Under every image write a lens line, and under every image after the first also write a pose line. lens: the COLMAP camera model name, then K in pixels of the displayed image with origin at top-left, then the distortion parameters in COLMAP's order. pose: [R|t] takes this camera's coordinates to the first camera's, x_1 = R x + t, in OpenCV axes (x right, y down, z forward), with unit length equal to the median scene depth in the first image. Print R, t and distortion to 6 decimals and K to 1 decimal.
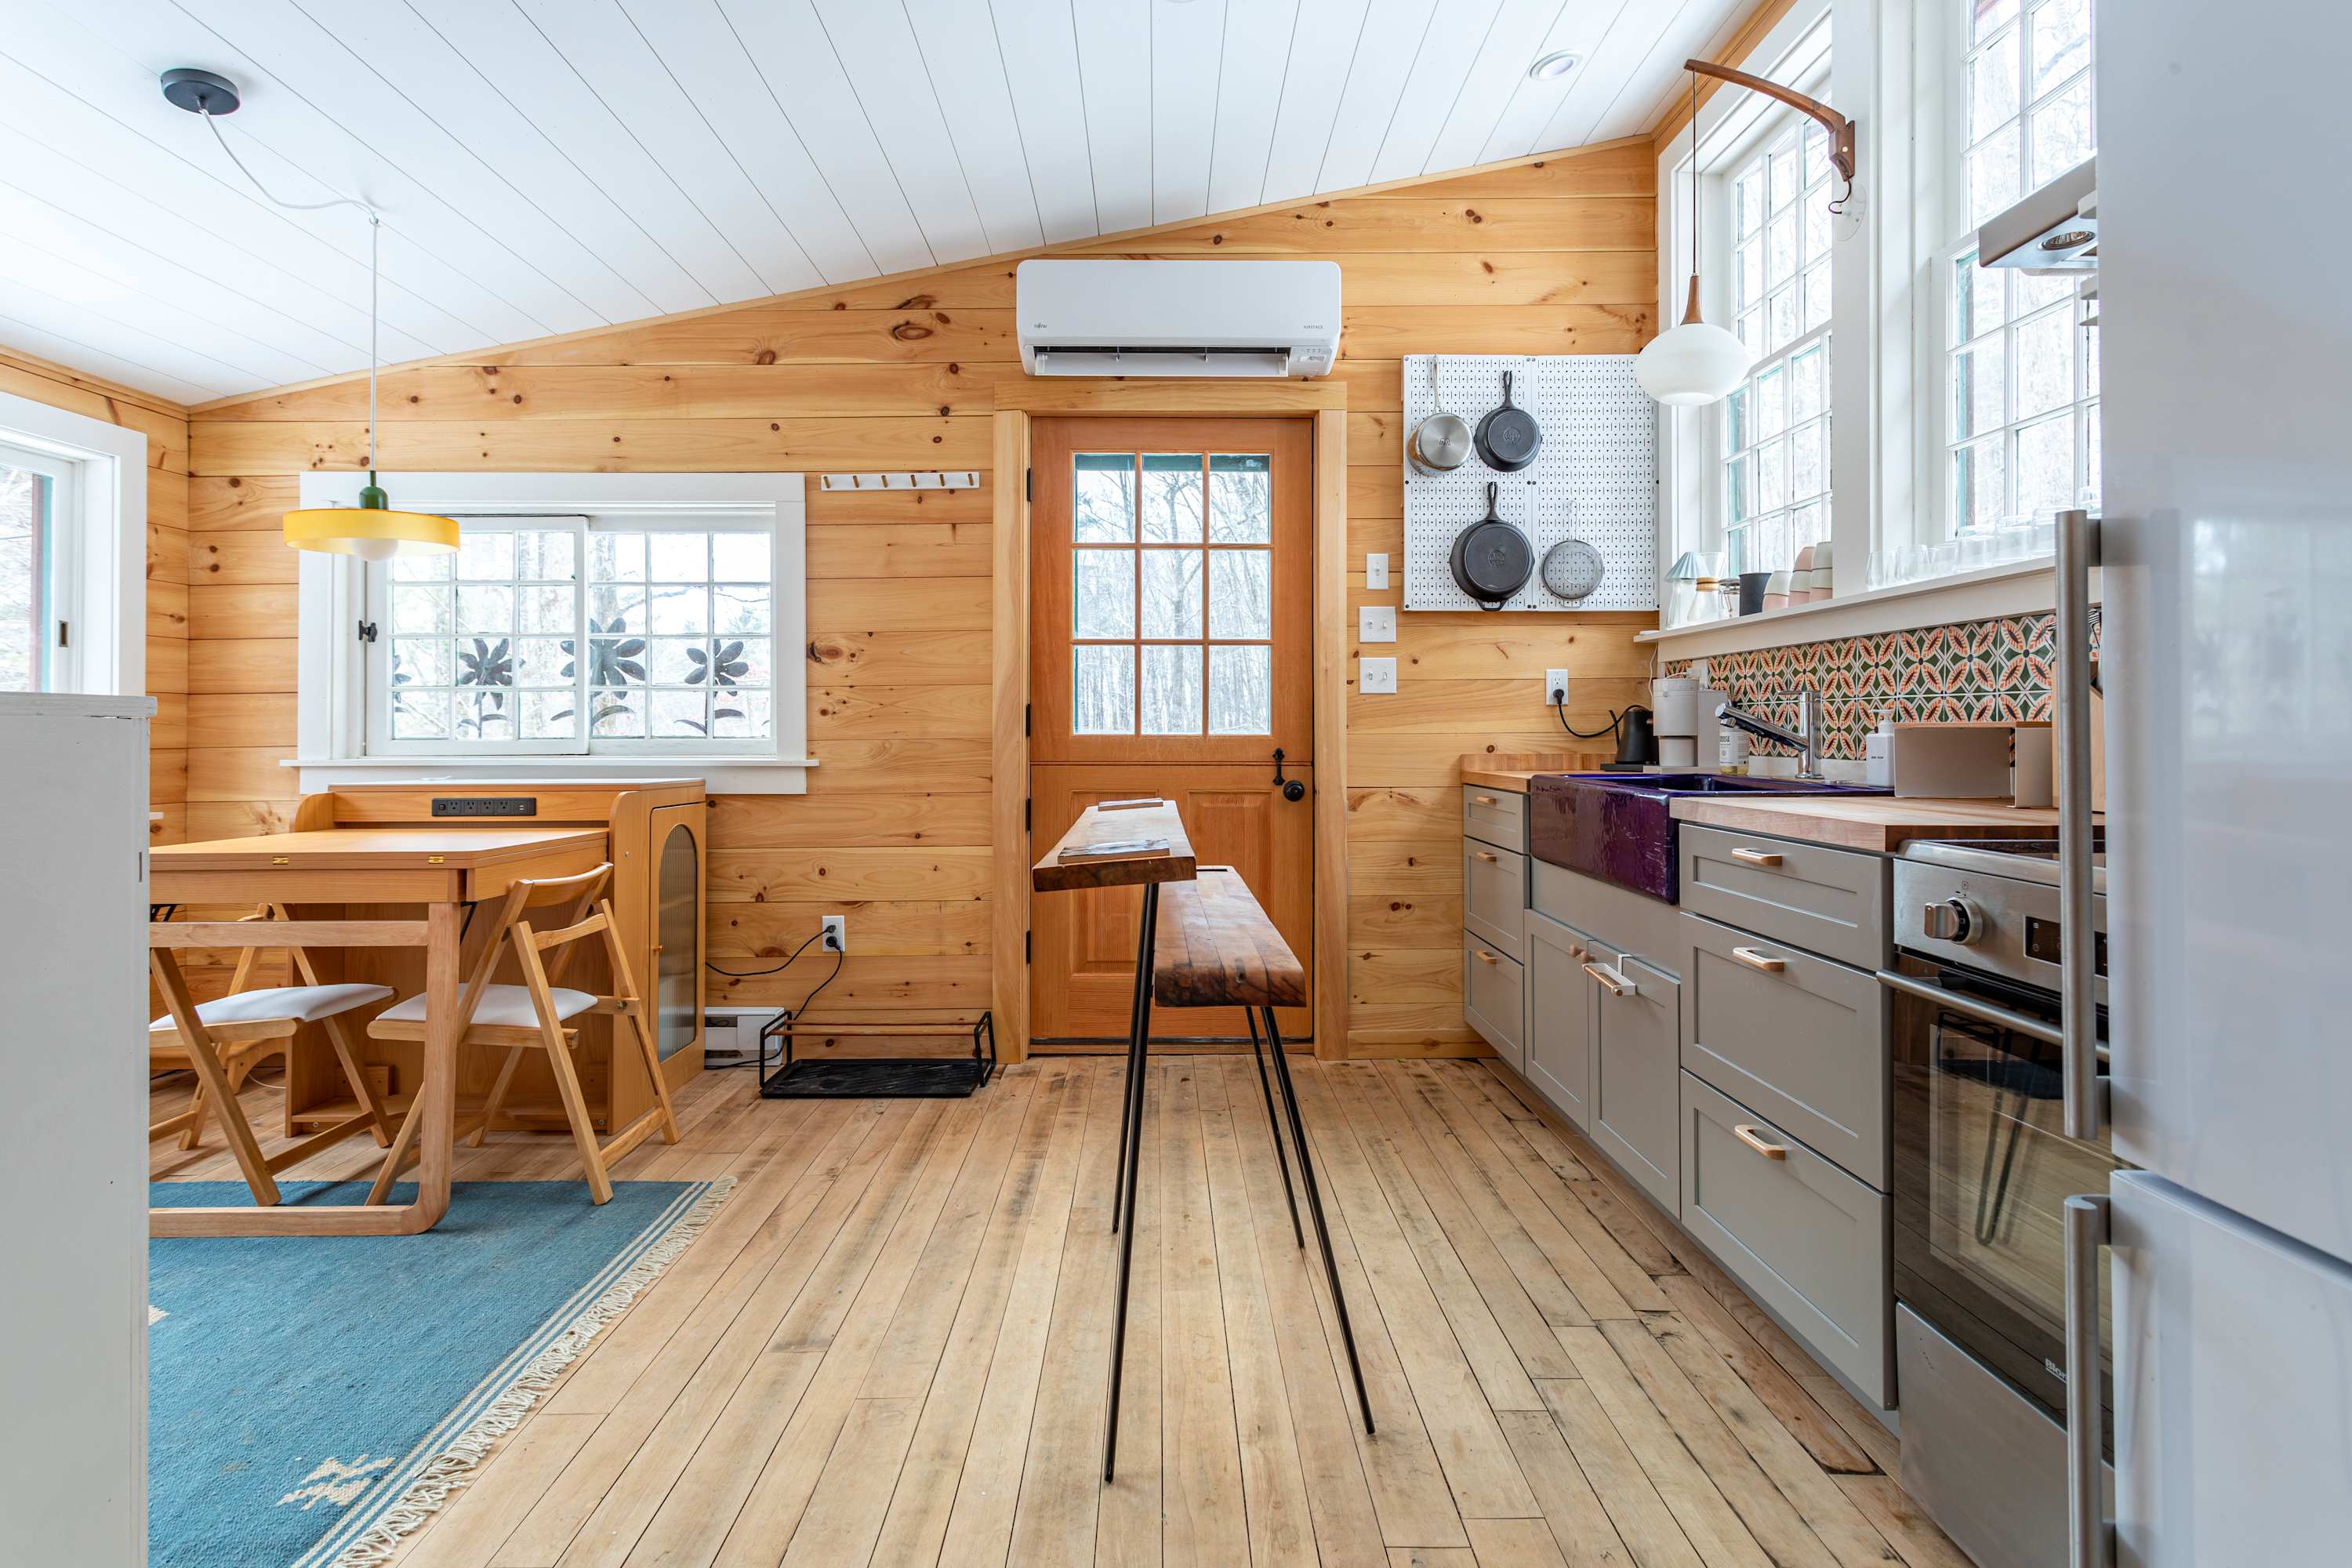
lens RADIAL K [[1161.1, 0, 1164.4], [0, 1161.1, 718.3], [0, 0, 1]] dist [0.003570, 0.001445]
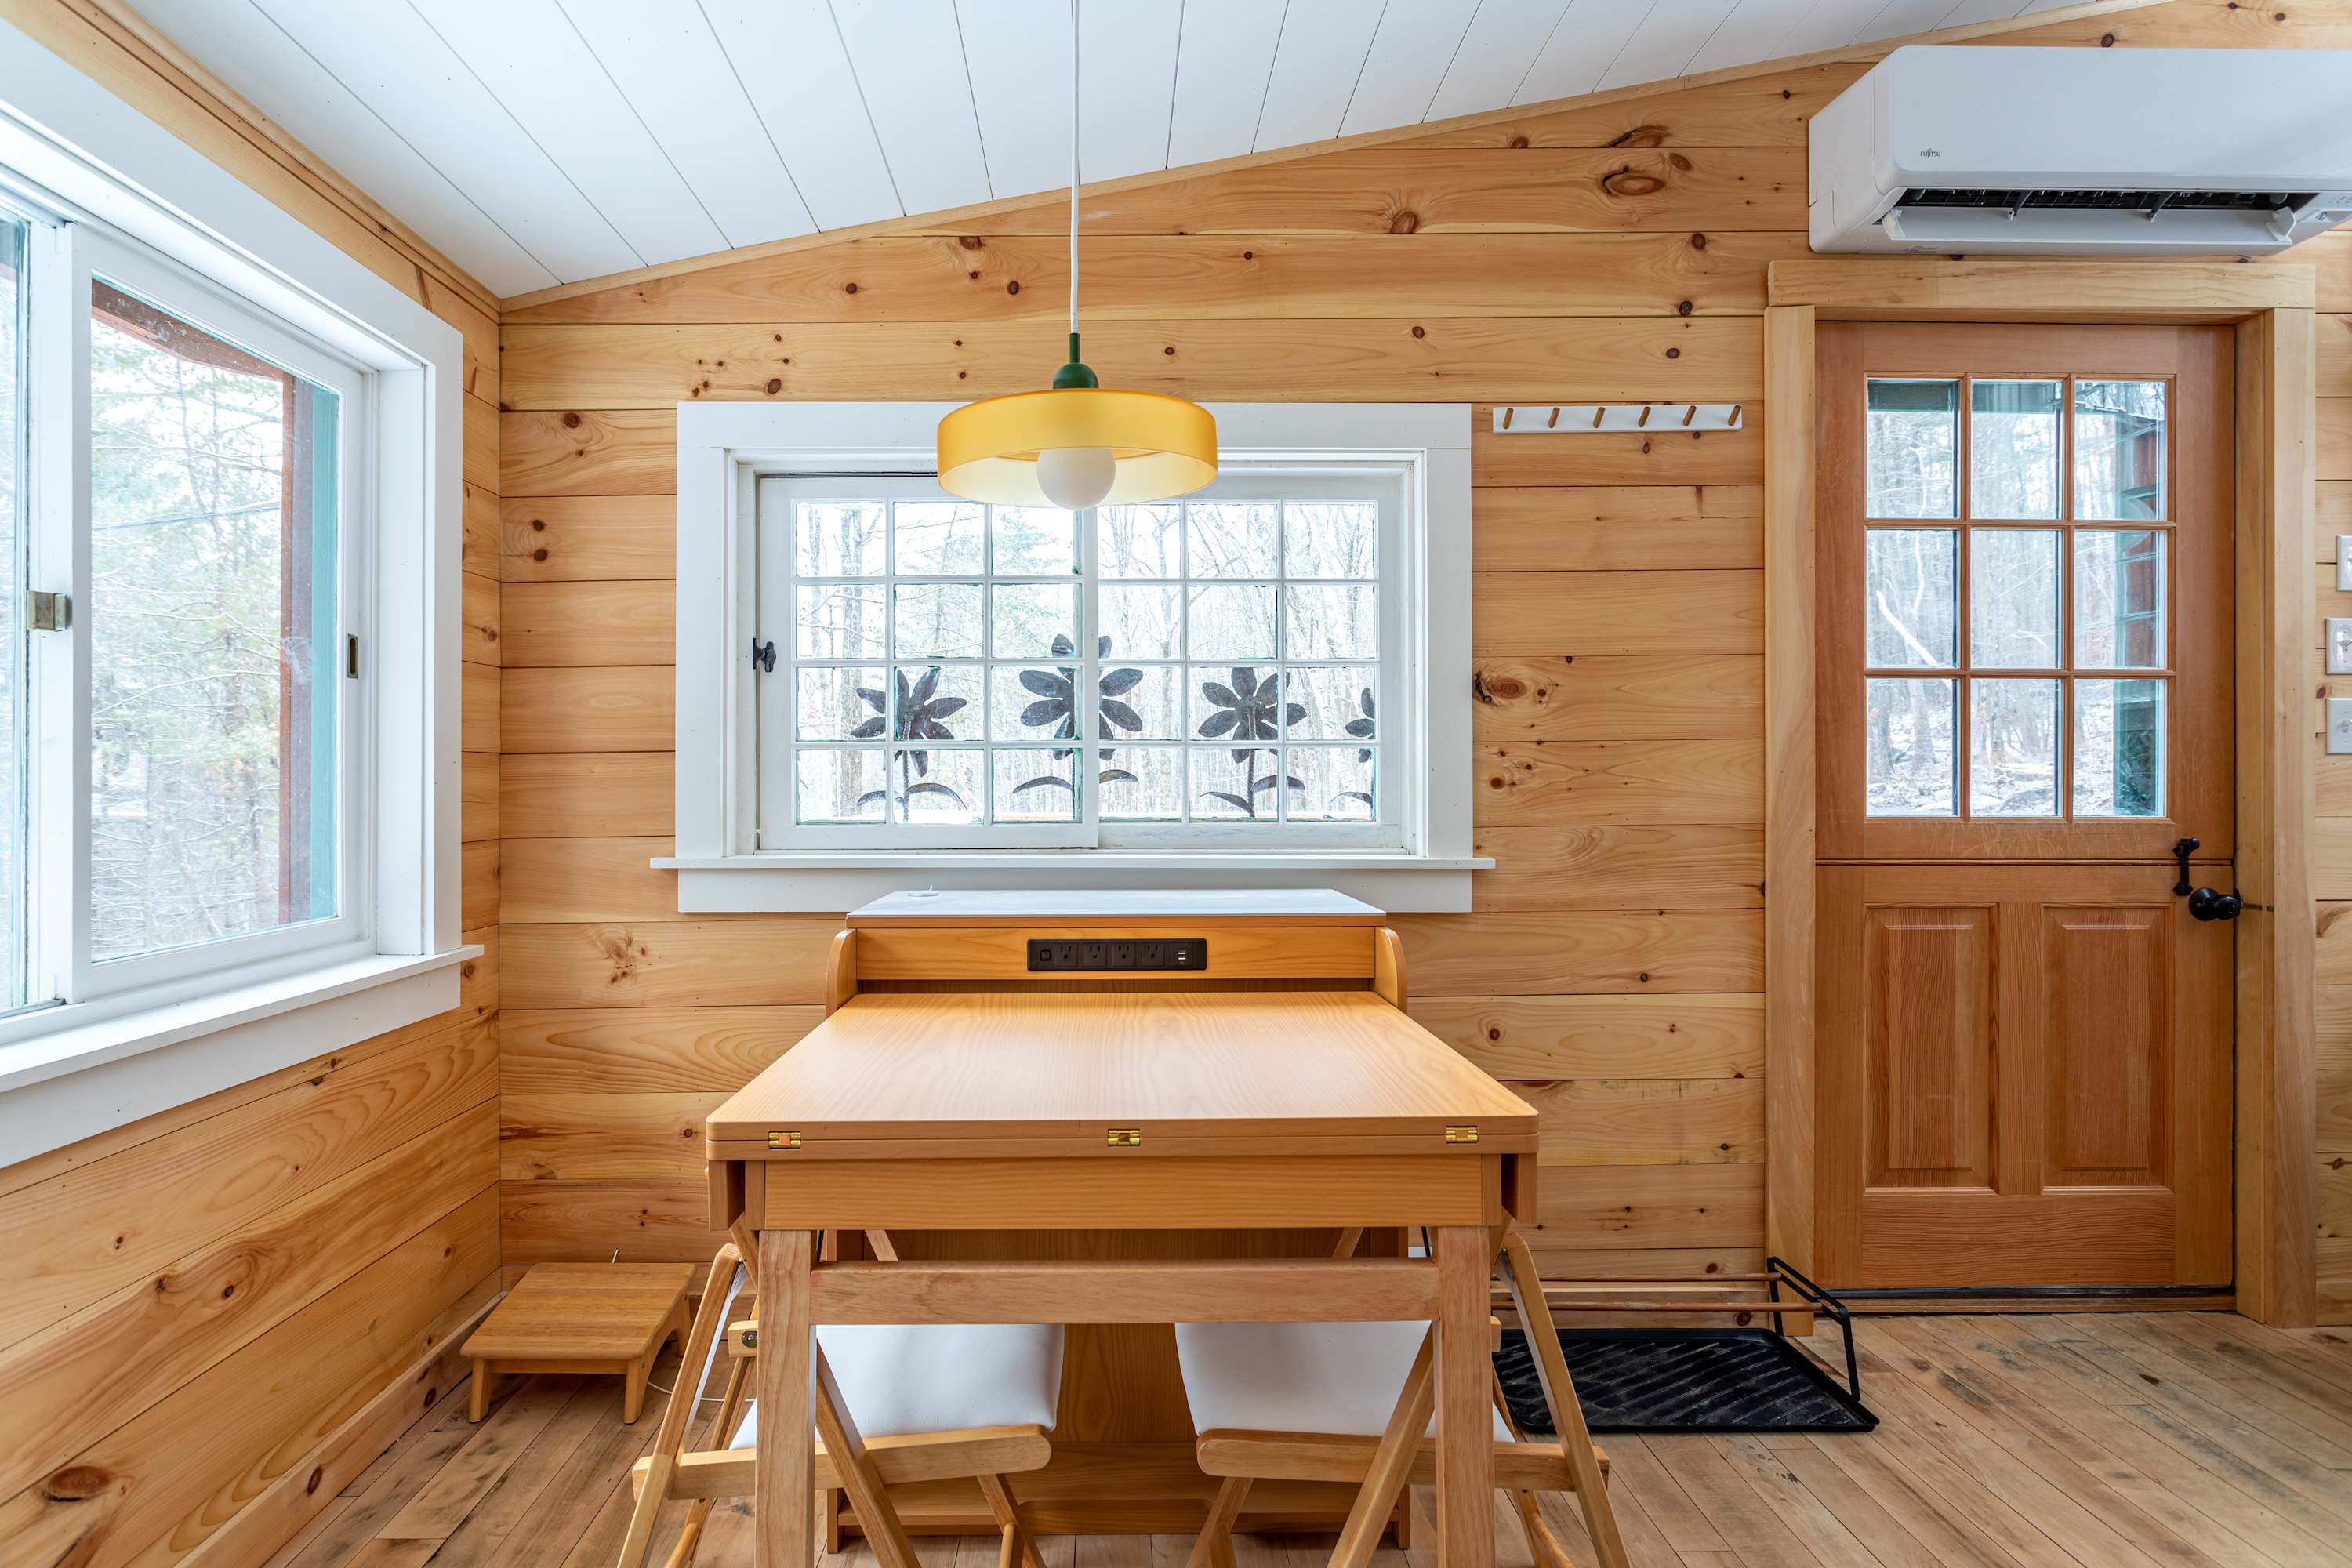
lens RADIAL K [[1173.8, 0, 1117.5], [0, 1173.8, 776.4], [0, 0, 1]] dist [-0.015823, 0.006307]
pose [[0.999998, 0.000232, 0.002115, -0.502555], [-0.000250, 0.999961, 0.008773, -0.014169], [-0.002113, -0.008774, 0.999959, 0.361739]]
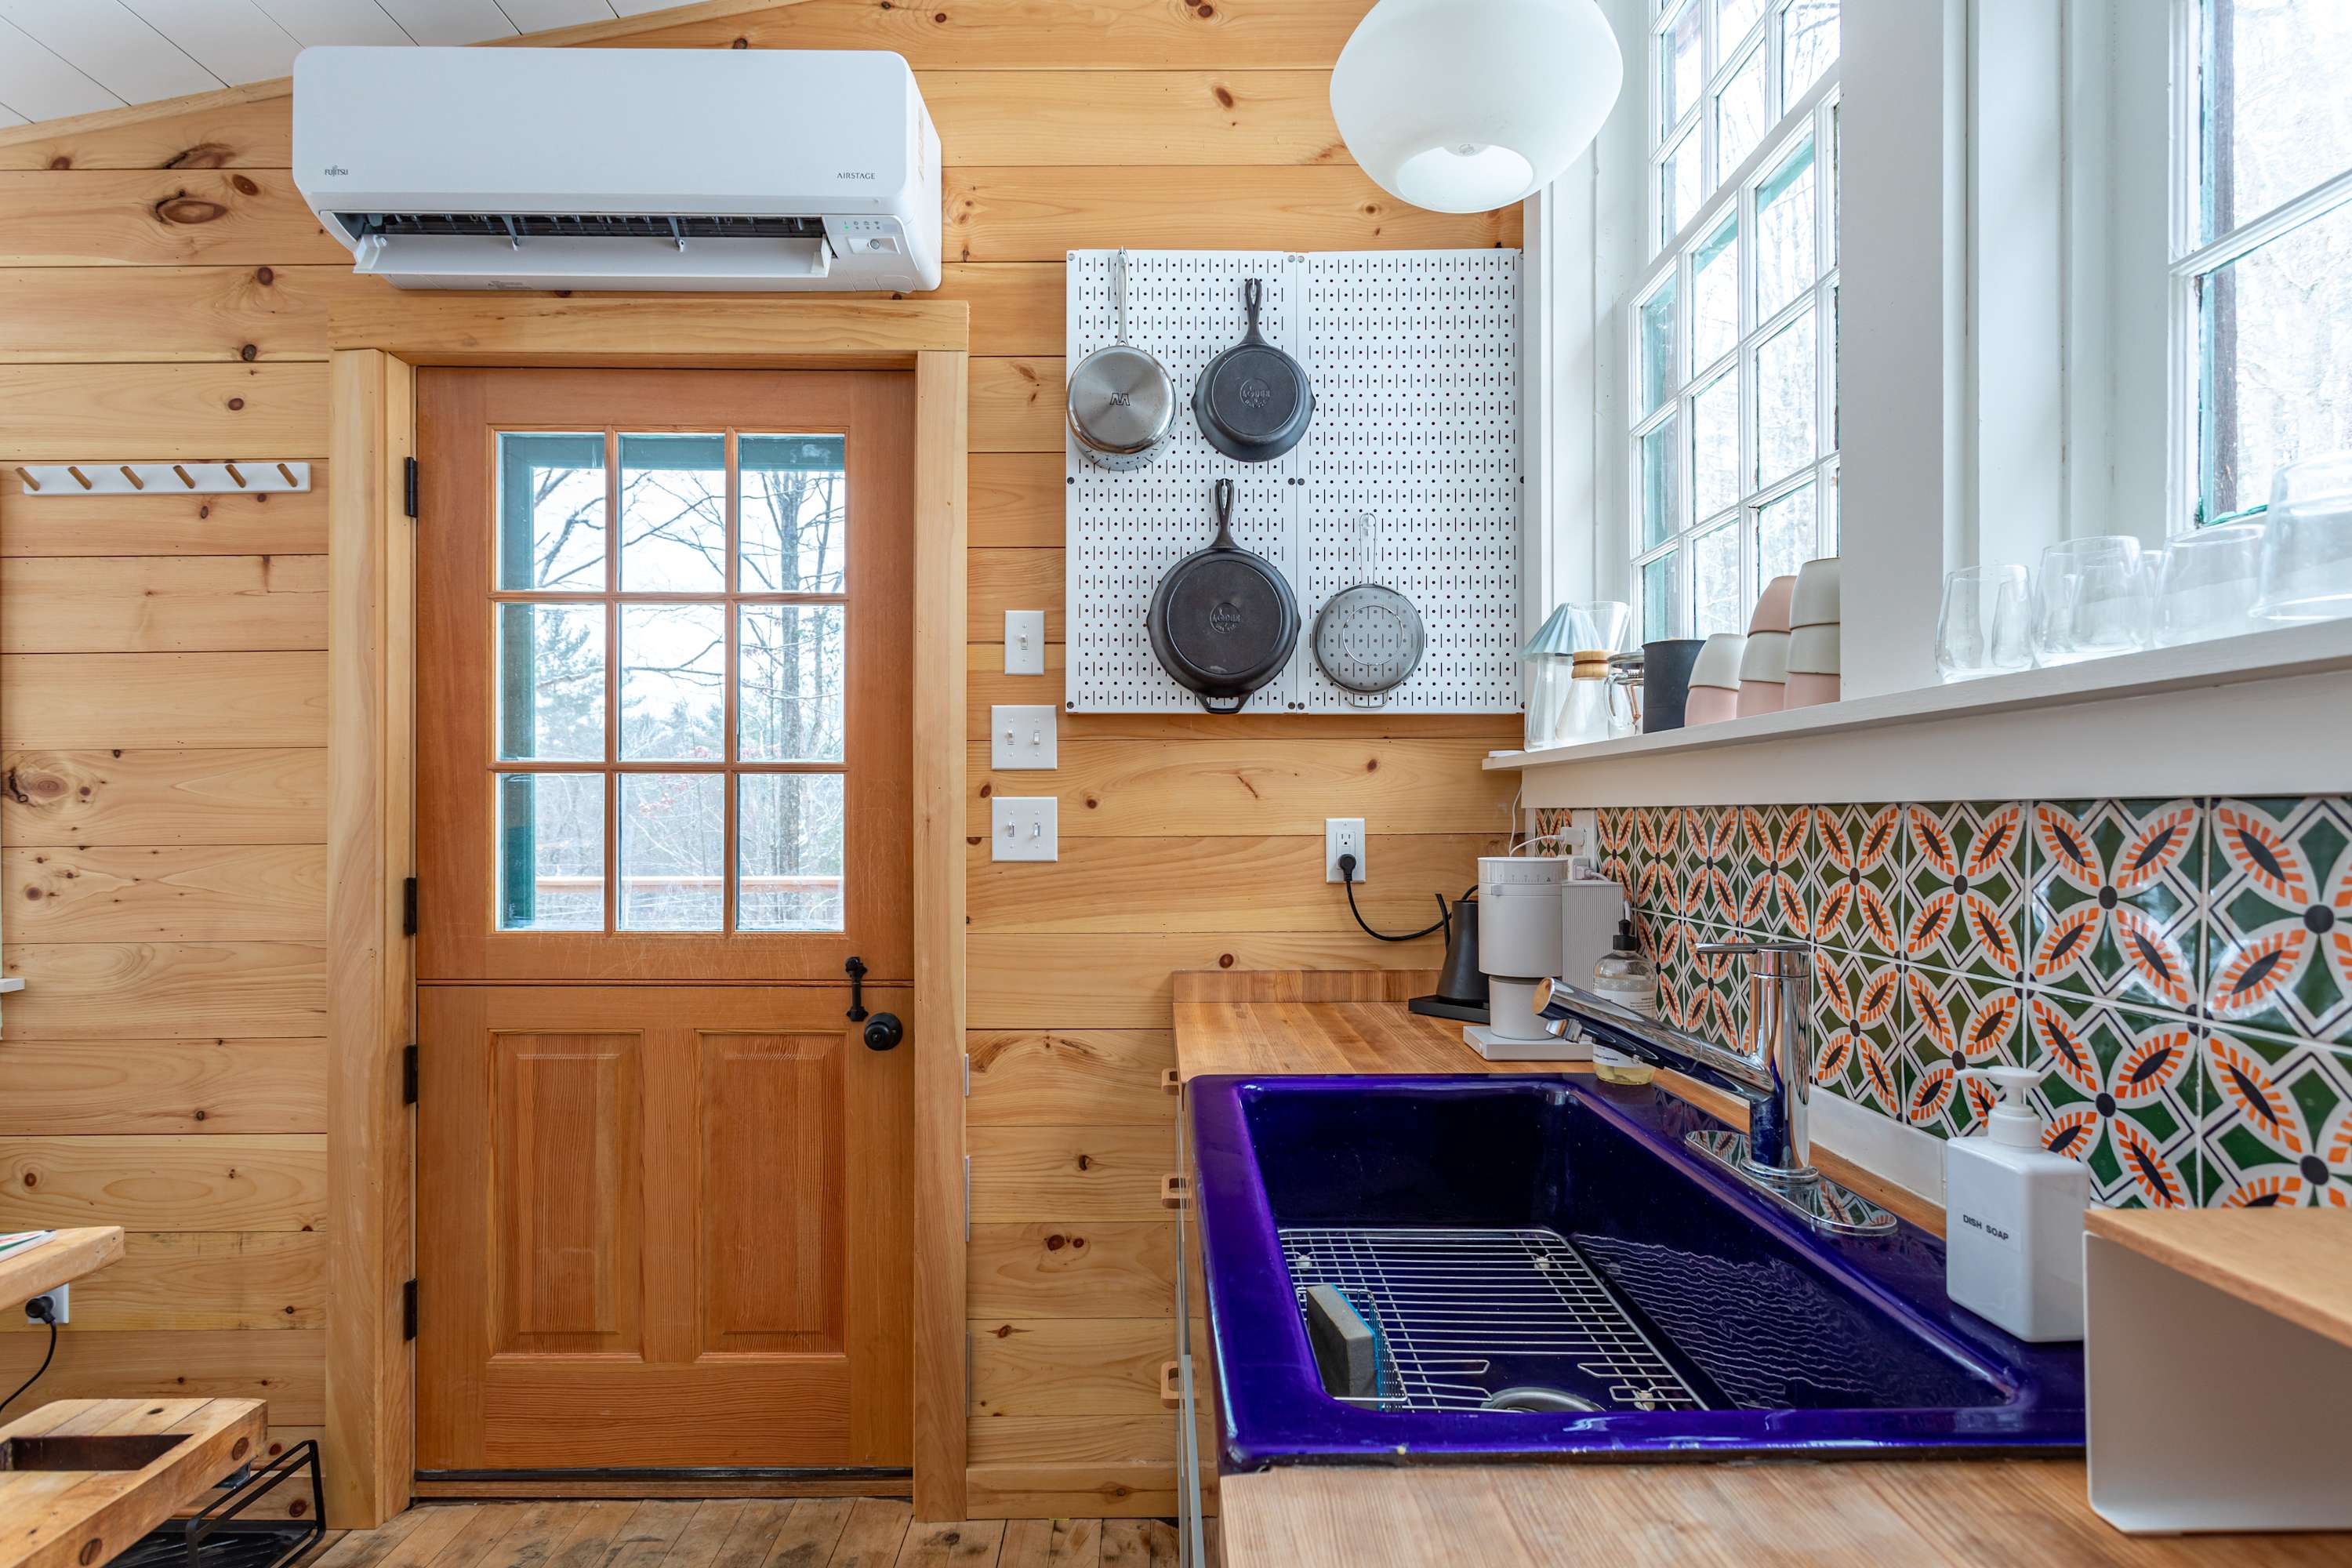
lens RADIAL K [[1164.5, 0, 1168.4], [0, 1164.5, 809.3], [0, 0, 1]] dist [0.000046, 0.001488]
pose [[0.999999, 0.001086, 0.000551, 0.252734], [-0.001090, 0.999979, 0.006450, -0.049942], [-0.000544, -0.006450, 0.999979, 0.441265]]
